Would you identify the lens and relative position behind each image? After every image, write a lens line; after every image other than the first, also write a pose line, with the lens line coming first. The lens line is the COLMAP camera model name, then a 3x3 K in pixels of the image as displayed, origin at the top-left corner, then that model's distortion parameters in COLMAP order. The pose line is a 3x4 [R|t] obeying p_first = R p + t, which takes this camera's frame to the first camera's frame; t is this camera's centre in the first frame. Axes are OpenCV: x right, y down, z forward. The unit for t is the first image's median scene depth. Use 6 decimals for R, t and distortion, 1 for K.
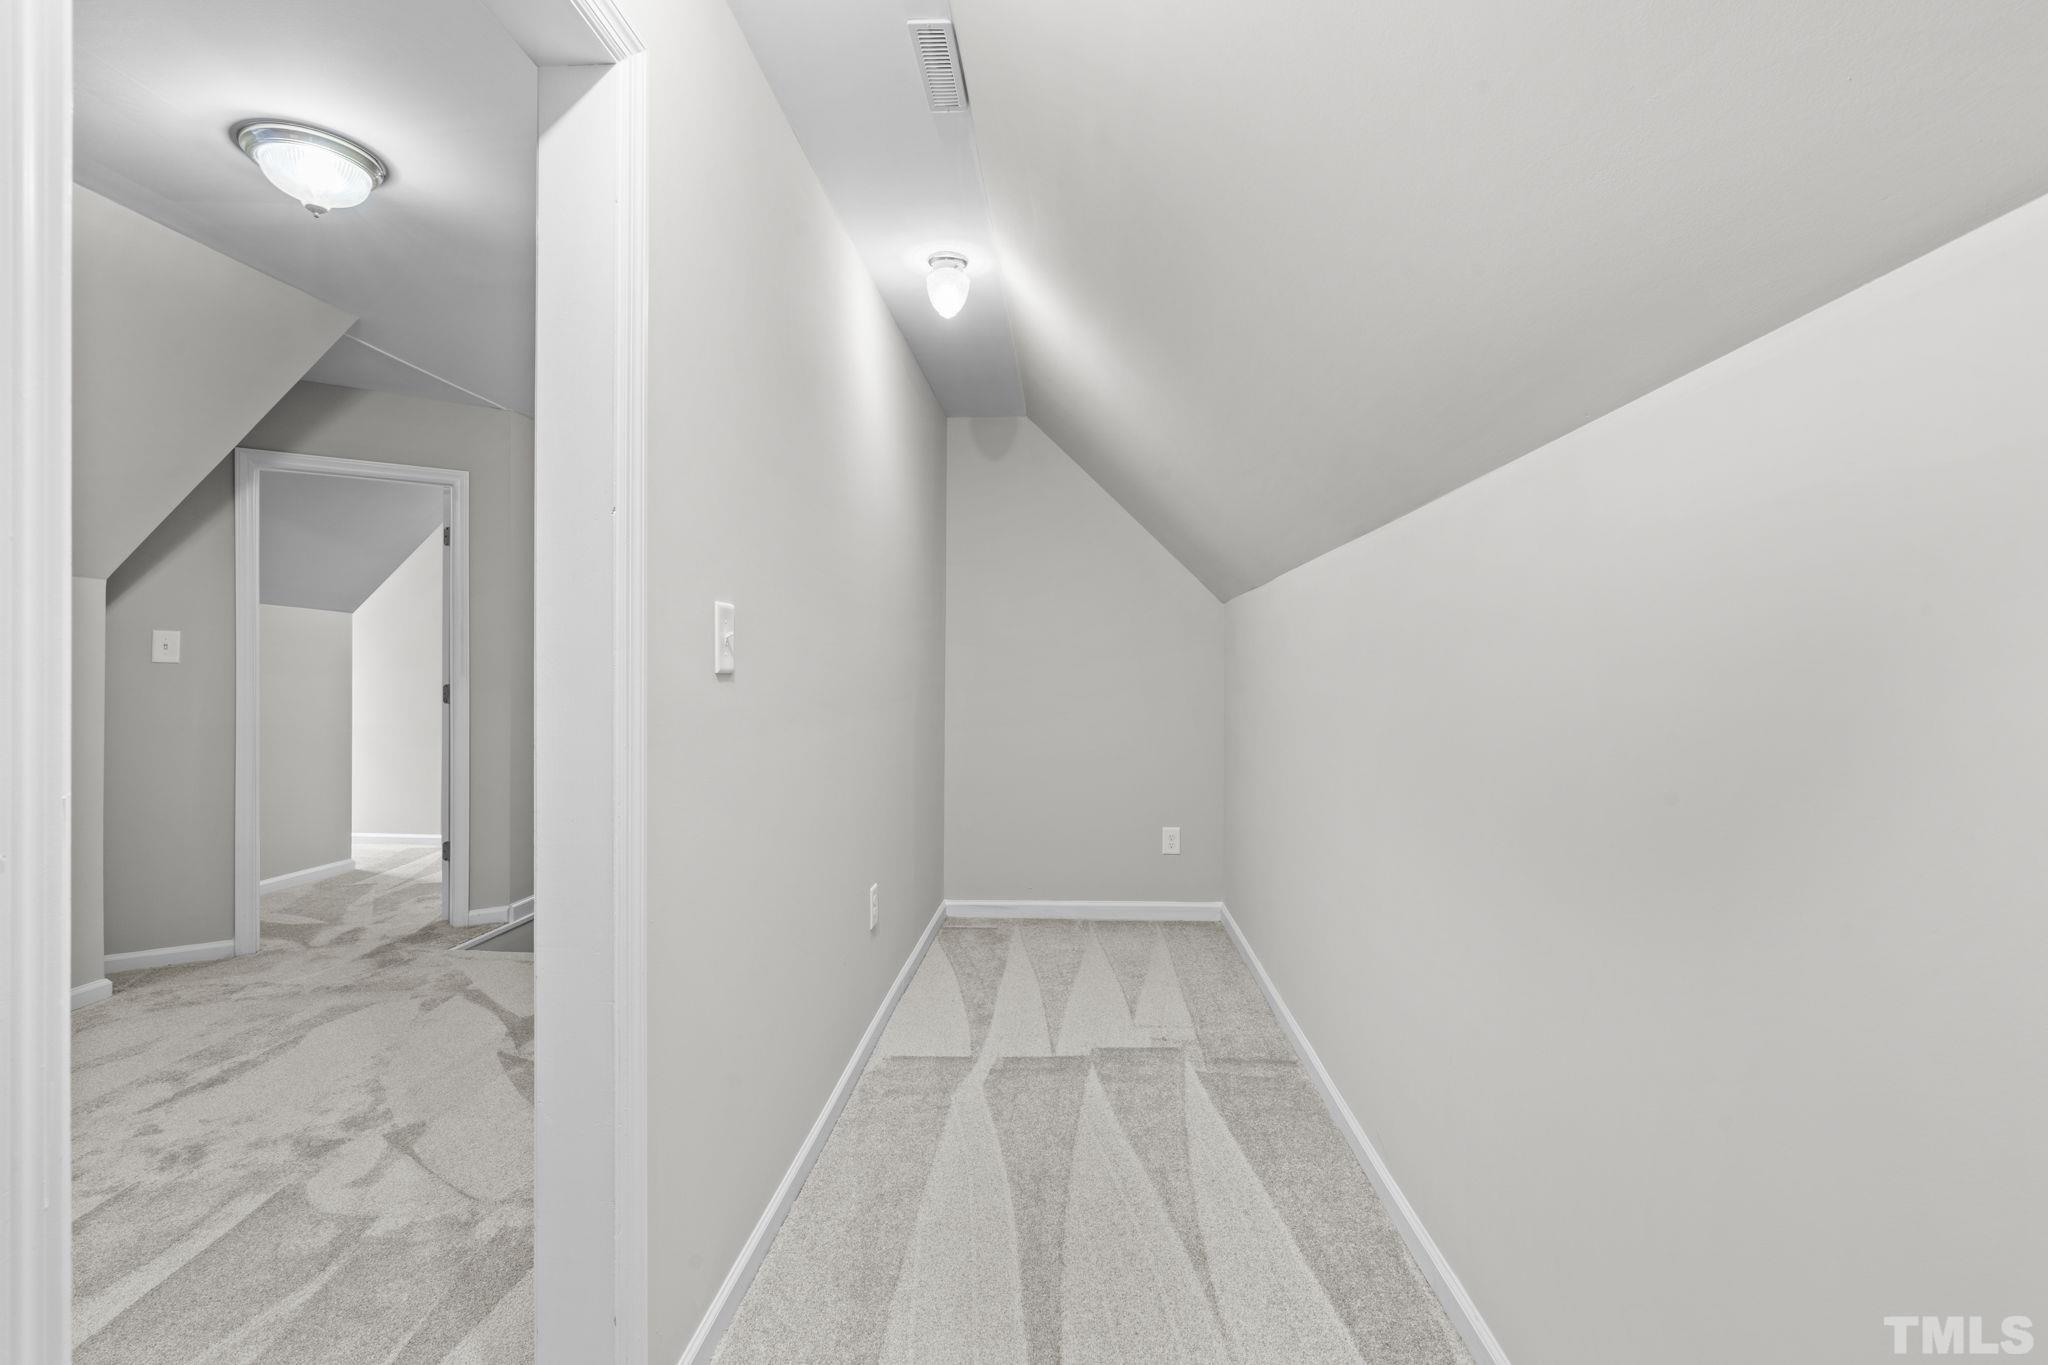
lens RADIAL K [[937.3, 0, 1024.0], [0, 937.3, 689.0], [0, 0, 1]] dist [-0.002693, -0.000488]
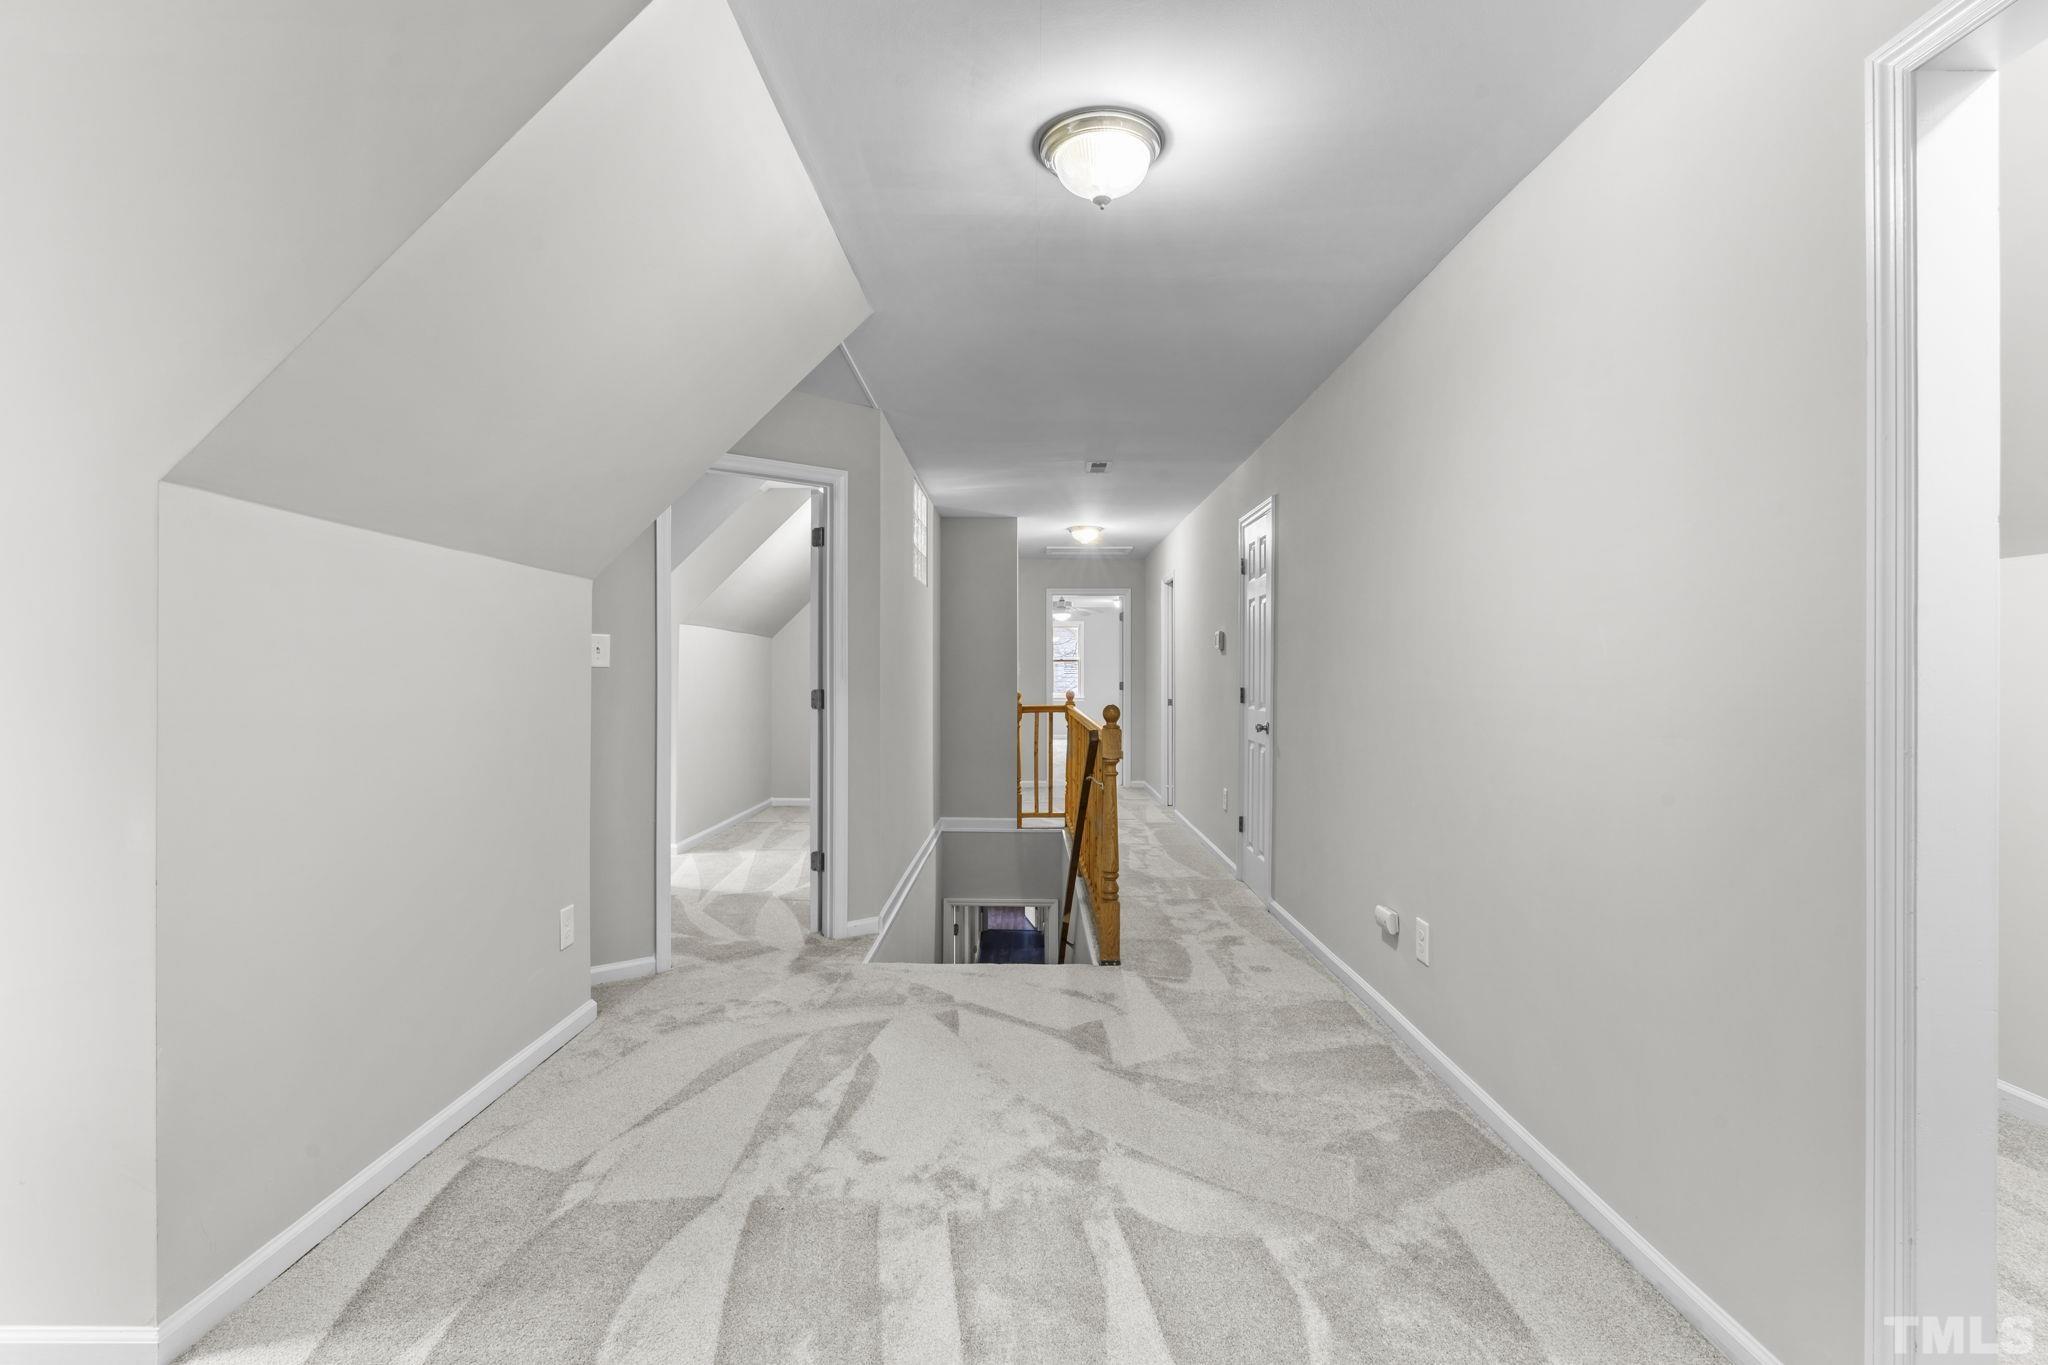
lens RADIAL K [[937.3, 0, 1024.0], [0, 937.3, 689.0], [0, 0, 1]] dist [-0.002693, -0.000488]
pose [[0.998563, -0.001840, 0.053568, -0.646519], [0.001940, 0.999996, -0.001831, -0.003538], [-0.053565, 0.001932, 0.998563, 0.026911]]
